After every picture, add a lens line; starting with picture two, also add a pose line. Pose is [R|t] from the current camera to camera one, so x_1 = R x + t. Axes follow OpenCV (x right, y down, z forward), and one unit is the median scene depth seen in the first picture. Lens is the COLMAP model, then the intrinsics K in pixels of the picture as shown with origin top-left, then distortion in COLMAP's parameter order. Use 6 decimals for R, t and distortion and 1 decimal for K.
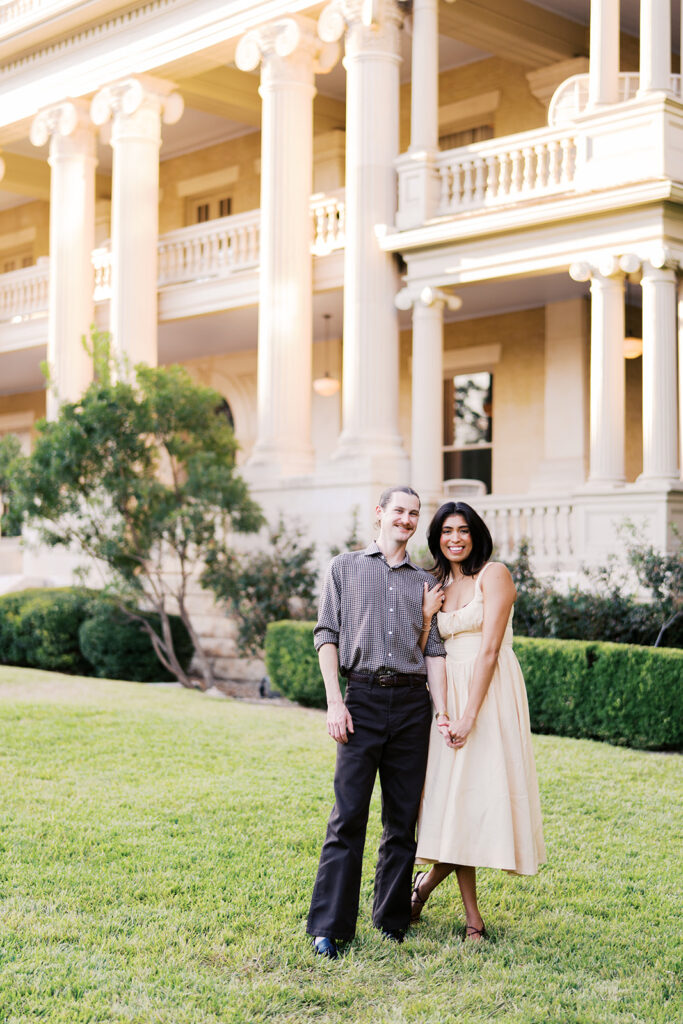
lens RADIAL K [[1554.3, 0, 345.9], [0, 1554.3, 514.0], [0, 0, 1]] dist [-0.000292, 0.031216]
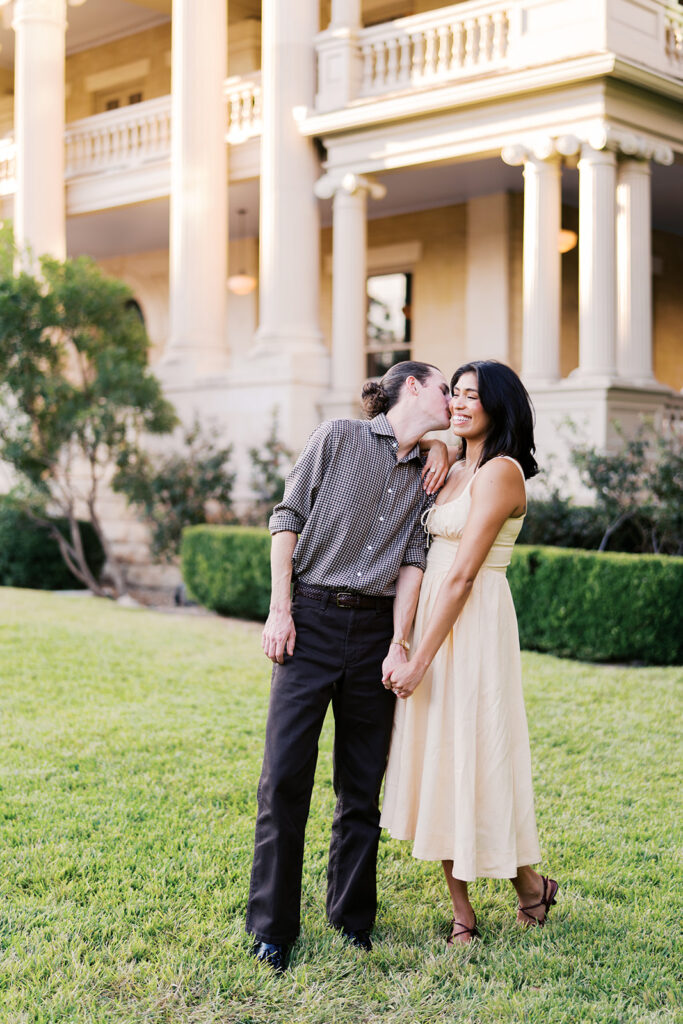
lens RADIAL K [[1460.7, 0, 337.8], [0, 1460.7, 514.8], [0, 0, 1]] dist [0.001023, 0.007632]
pose [[0.998378, -0.004070, 0.056793, -0.006976], [0.000599, 0.998138, 0.060997, 0.008014], [-0.056935, -0.060864, 0.996521, 0.113292]]
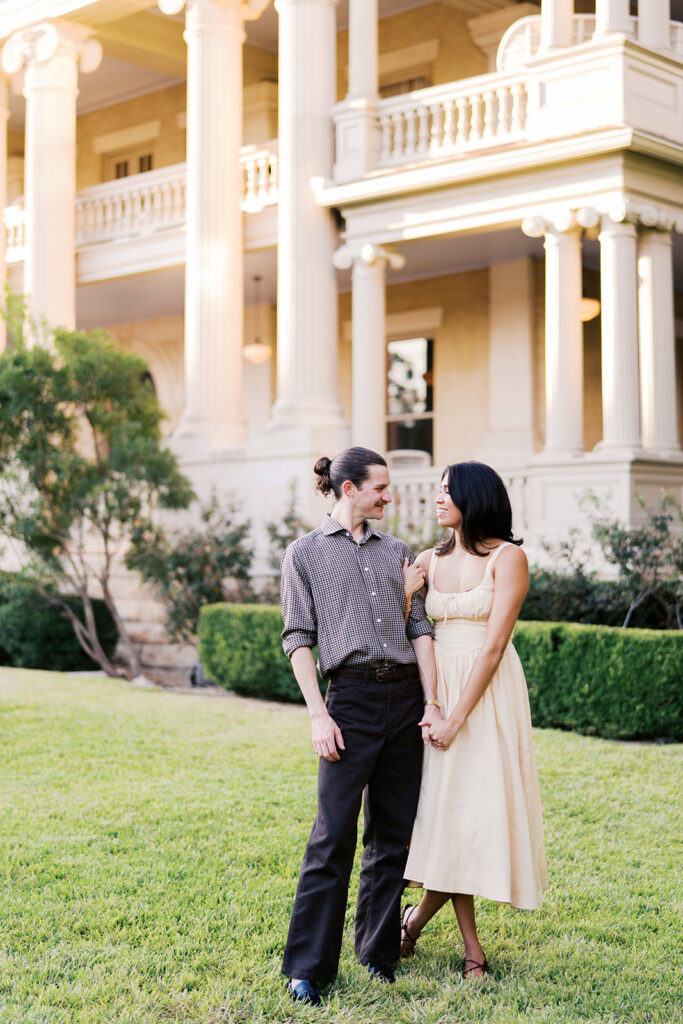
lens RADIAL K [[1601.4, 0, 340.7], [0, 1601.4, 486.2], [0, 0, 1]] dist [-0.000300, 0.025854]
pose [[0.998854, -0.006964, 0.047351, -0.011954], [0.007122, 0.999970, -0.003171, 0.002495], [-0.047328, 0.003504, 0.998873, 0.045918]]
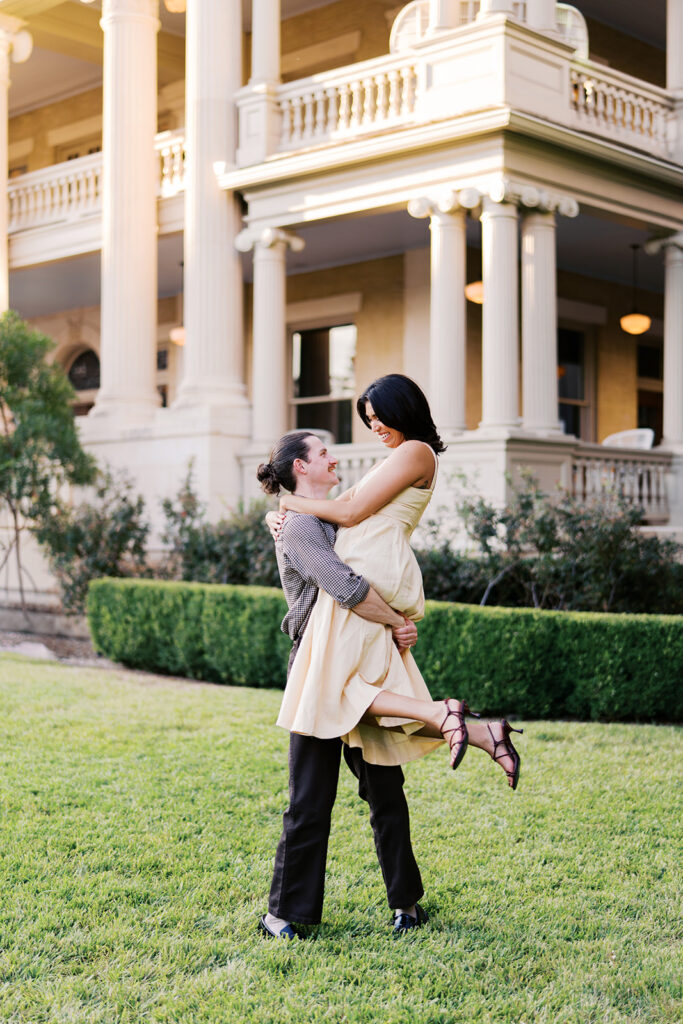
lens RADIAL K [[1451.0, 0, 333.1], [0, 1451.0, 531.8], [0, 0, 1]] dist [-0.006037, 0.002082]
pose [[0.999259, -0.005015, 0.038165, 0.064889], [0.003408, 0.999109, 0.042063, 0.003975], [-0.038342, -0.041902, 0.998386, 0.114170]]
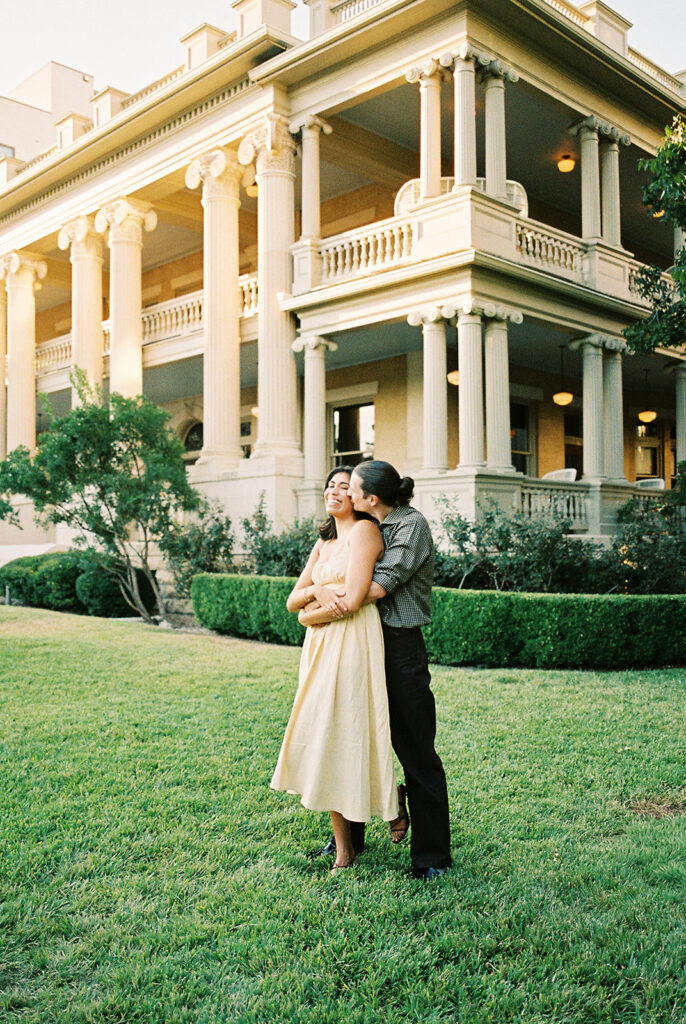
lens RADIAL K [[939.6, 0, 347.3], [0, 939.6, 528.4], [0, 0, 1]] dist [0.001192, -0.008274]
pose [[0.999731, -0.015233, 0.017491, 0.074345], [0.014793, 0.999577, 0.025032, 0.009734], [-0.017865, -0.024767, 0.999534, 0.157728]]
